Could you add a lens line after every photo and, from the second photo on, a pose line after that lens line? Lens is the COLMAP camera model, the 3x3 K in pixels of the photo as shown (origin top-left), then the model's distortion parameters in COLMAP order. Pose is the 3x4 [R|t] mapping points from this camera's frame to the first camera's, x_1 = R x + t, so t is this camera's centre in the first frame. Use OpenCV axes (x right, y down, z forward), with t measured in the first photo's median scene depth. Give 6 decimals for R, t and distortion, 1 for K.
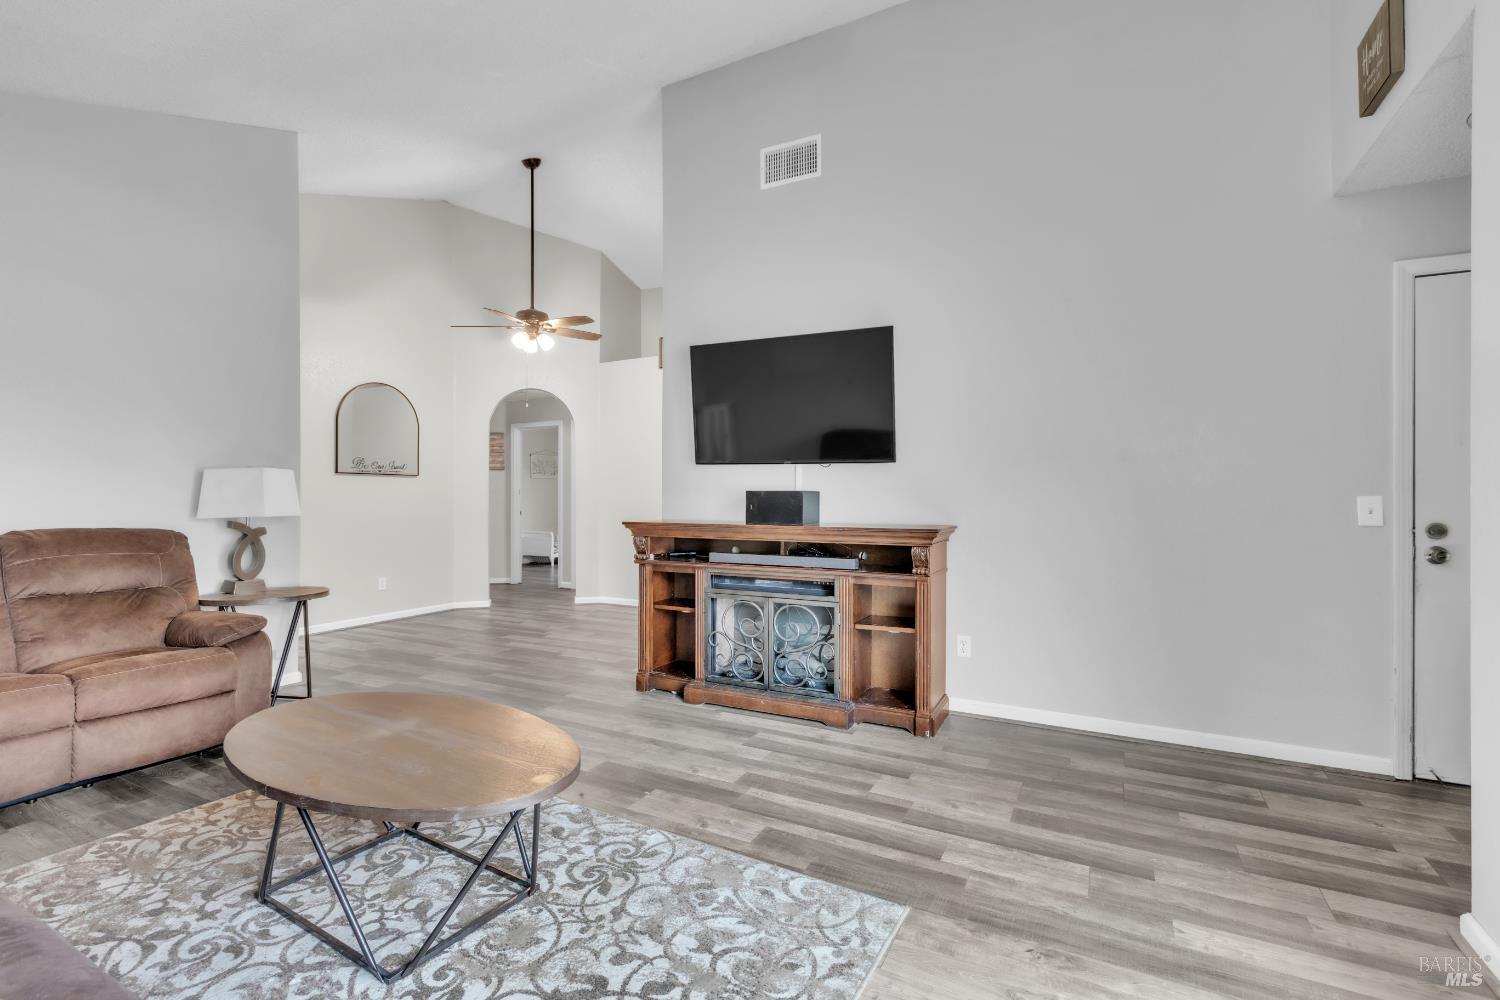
lens RADIAL K [[679.3, 0, 746.6], [0, 679.3, 498.8], [0, 0, 1]] dist [0.009007, -0.008445]
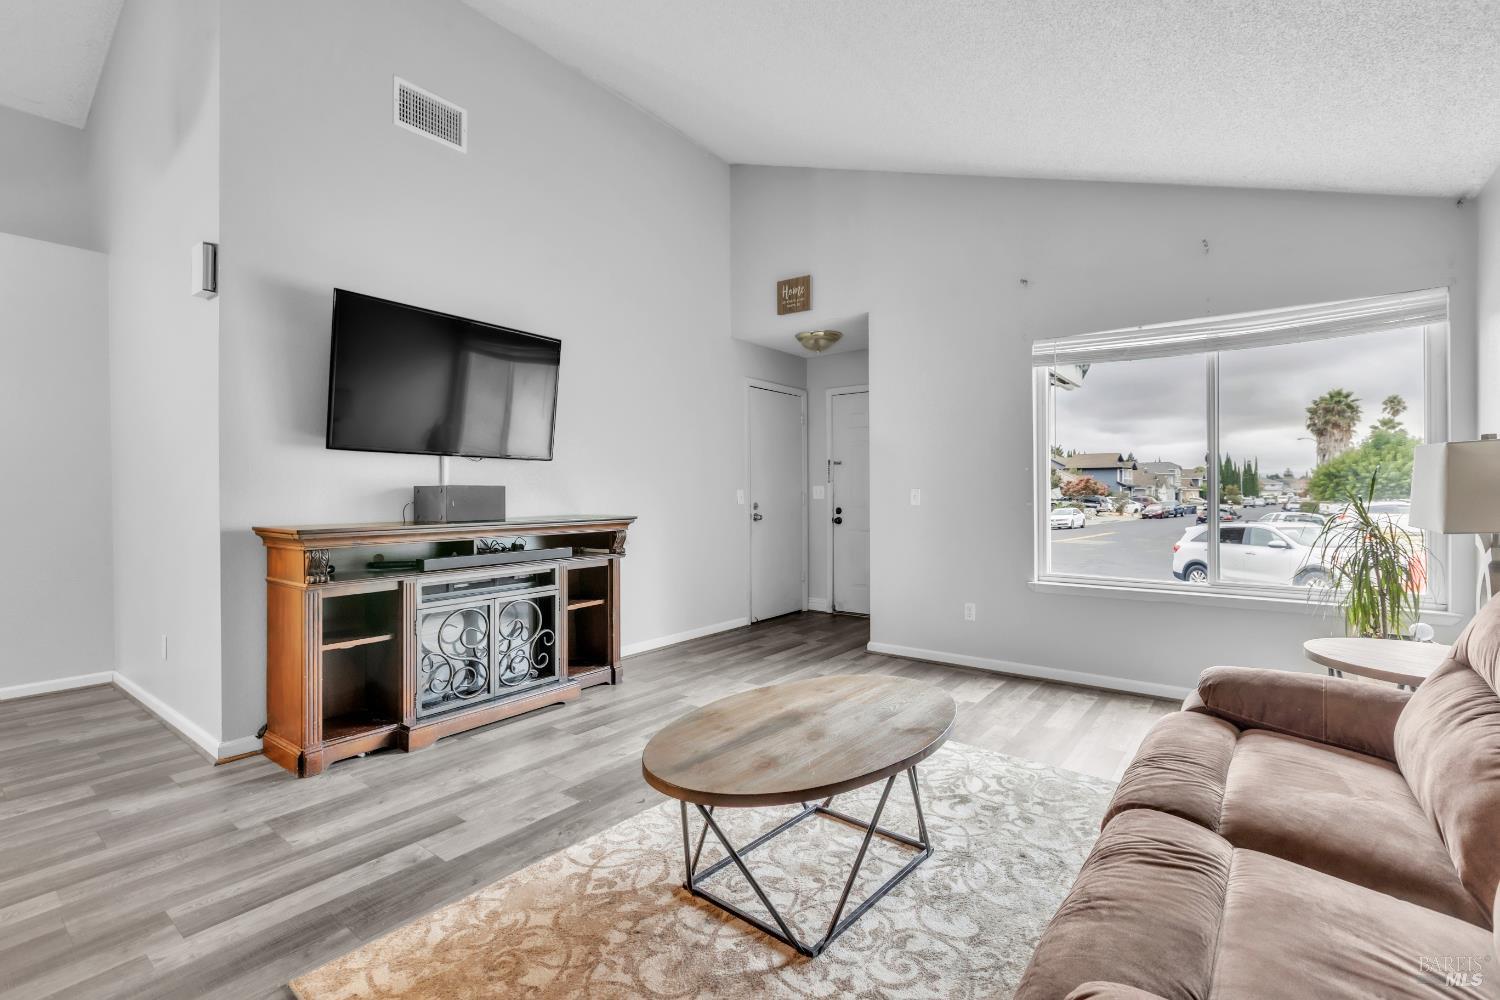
lens RADIAL K [[679.3, 0, 746.6], [0, 679.3, 498.8], [0, 0, 1]] dist [0.009007, -0.008445]
pose [[0.173693, -0.016076, 0.984669, -1.386204], [0.005166, 0.999868, 0.015413, -0.011197], [-0.984786, 0.002410, 0.173753, 0.816275]]
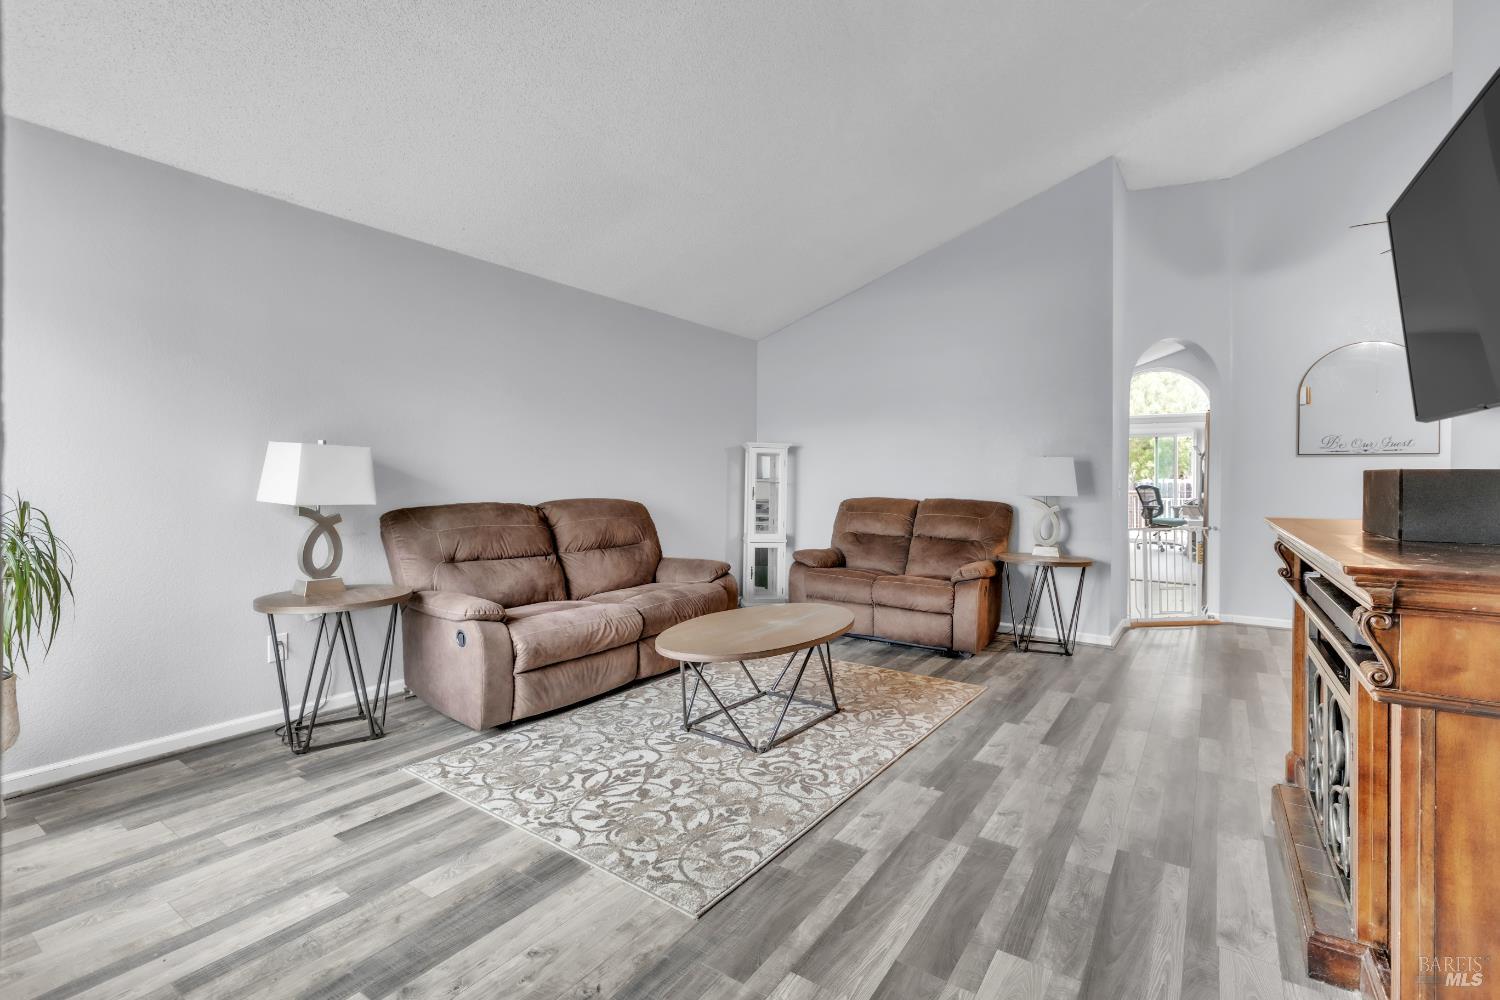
lens RADIAL K [[679.3, 0, 746.6], [0, 679.3, 498.8], [0, 0, 1]] dist [0.009007, -0.008445]
pose [[-0.111372, 0.029012, -0.993355, 0.989399], [-0.008406, 0.999511, 0.030135, -0.003185], [0.993743, 0.011706, -0.111074, 1.009691]]
